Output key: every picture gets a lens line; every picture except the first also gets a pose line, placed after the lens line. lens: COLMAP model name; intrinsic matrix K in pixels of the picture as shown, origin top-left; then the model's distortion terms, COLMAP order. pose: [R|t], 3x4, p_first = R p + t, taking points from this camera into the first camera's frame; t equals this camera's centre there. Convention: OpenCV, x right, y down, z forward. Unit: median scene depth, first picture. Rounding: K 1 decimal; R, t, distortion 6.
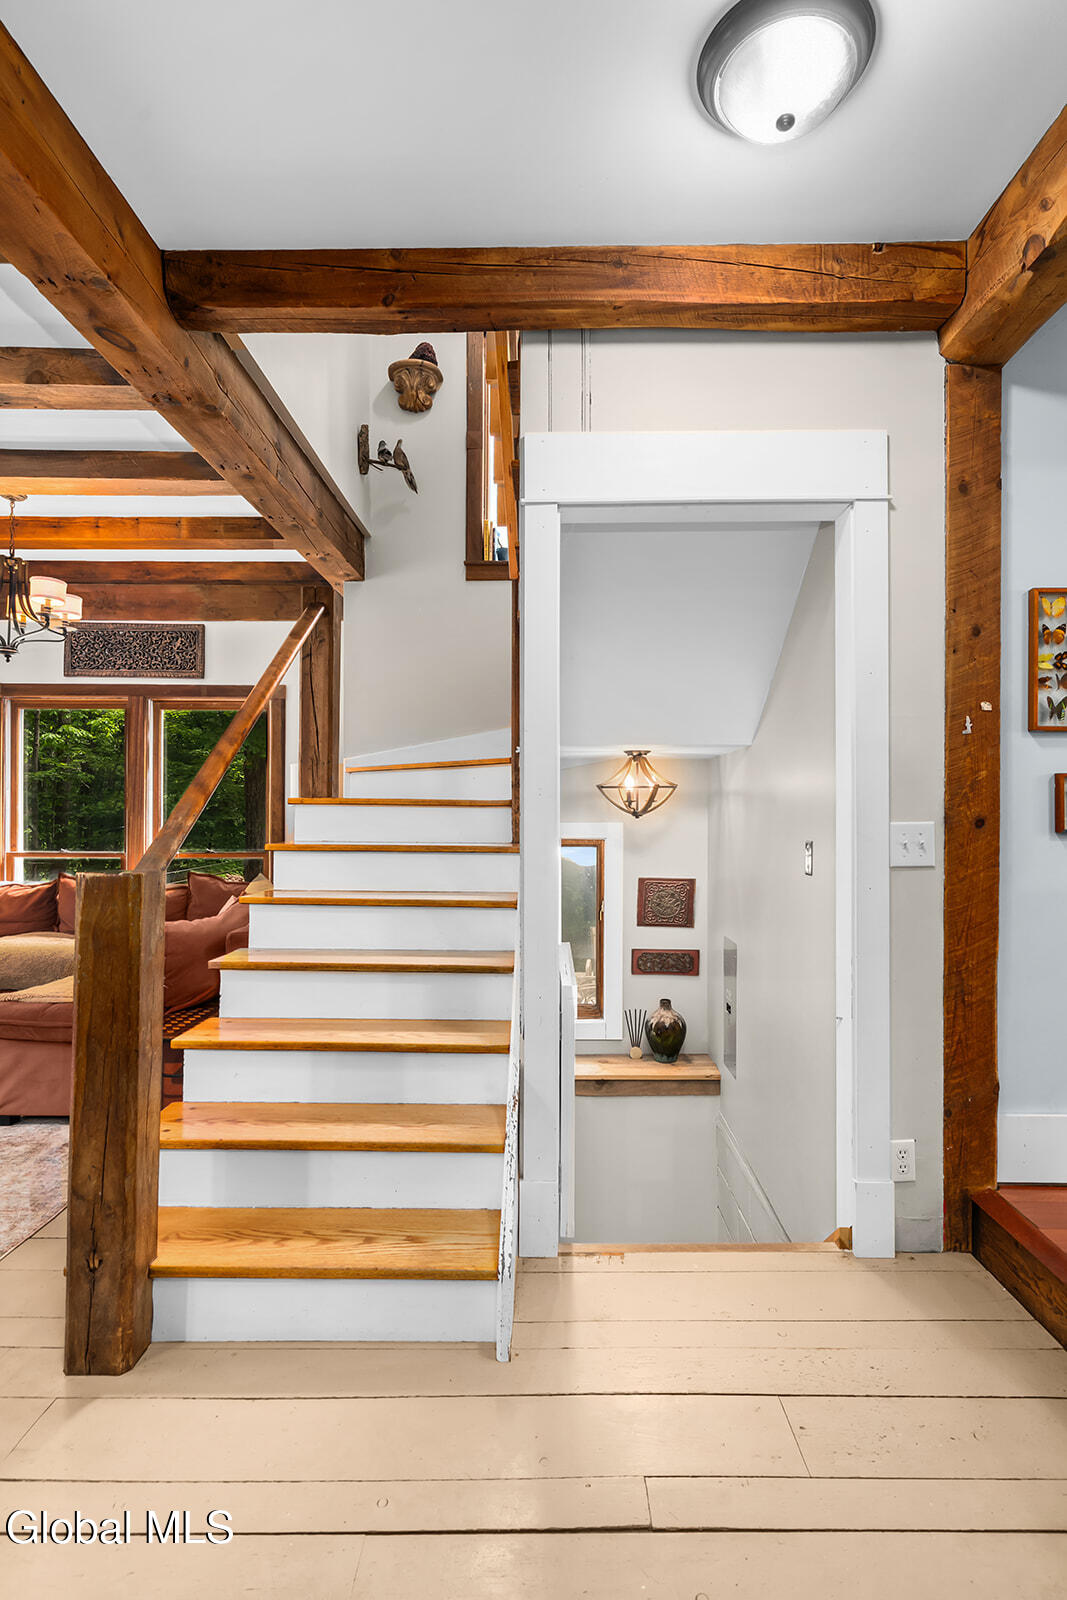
lens RADIAL K [[797.4, 0, 536.0], [0, 797.4, 801.1], [0, 0, 1]] dist [0.014495, 0.000536]
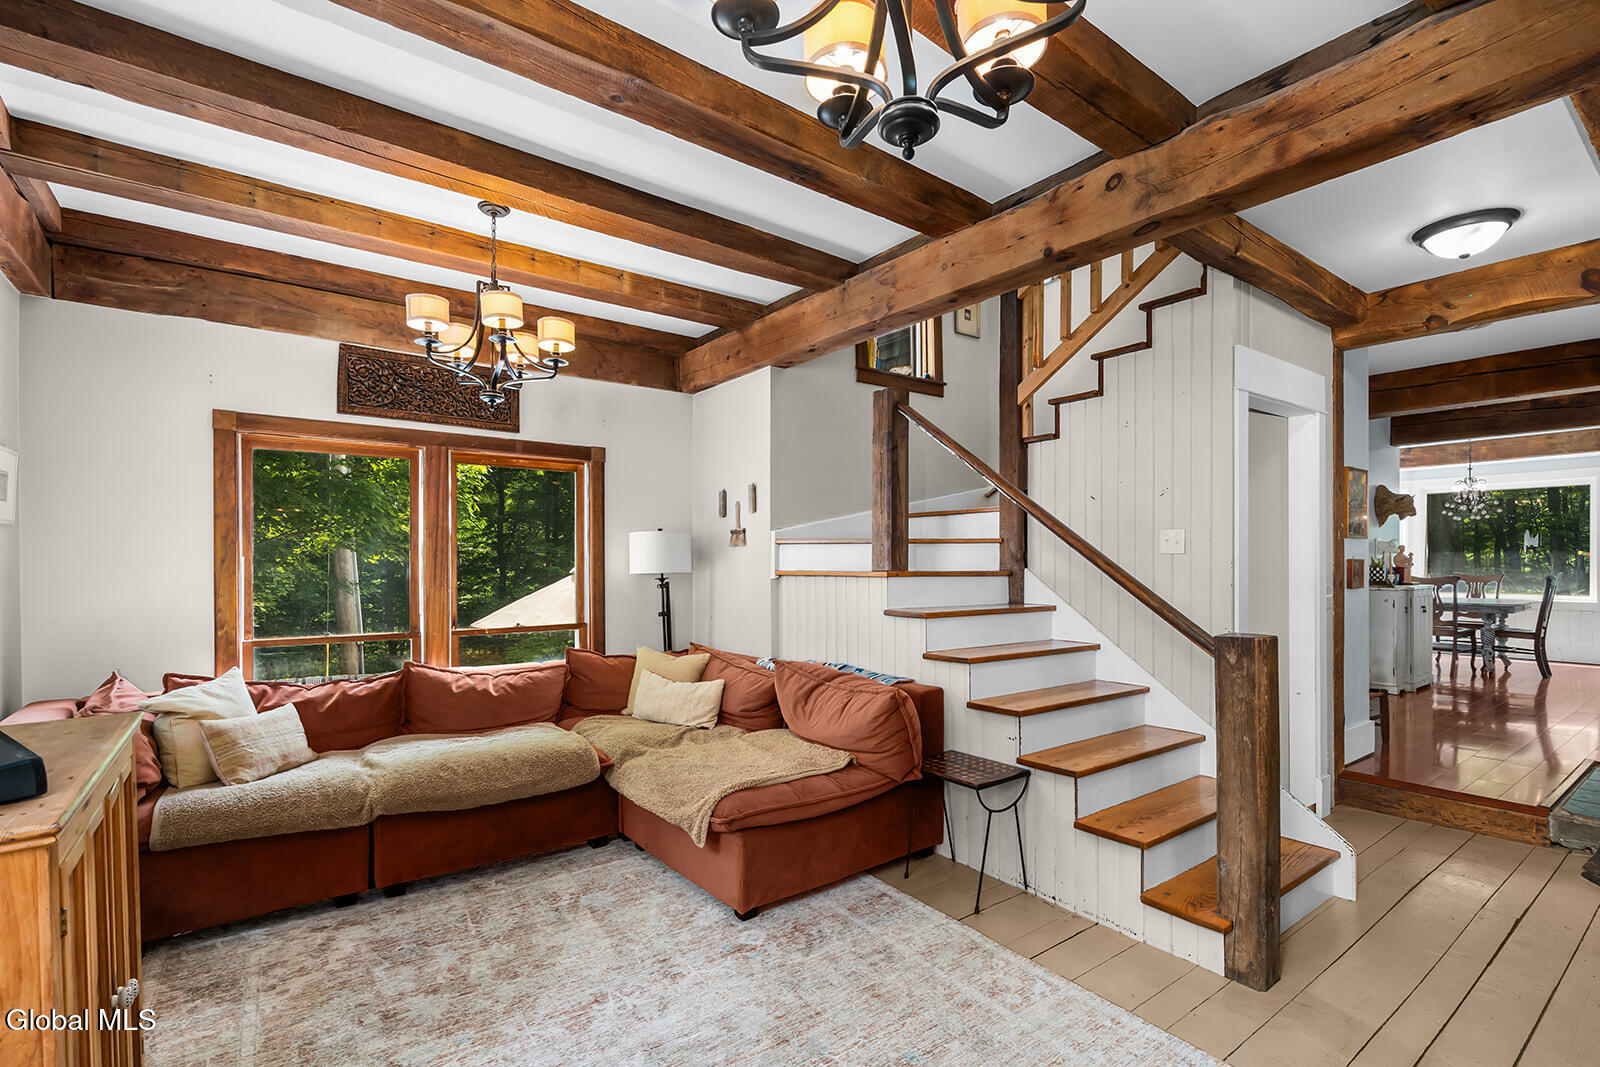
lens RADIAL K [[753.8, 0, 821.3], [0, 753.8, 574.0], [0, 0, 1]] dist [-0.005164, 0.002391]
pose [[0.788967, -0.009459, 0.614363, -0.668795], [-0.006034, 0.999714, 0.023140, -0.017632], [-0.614406, -0.021964, 0.788684, 0.129036]]
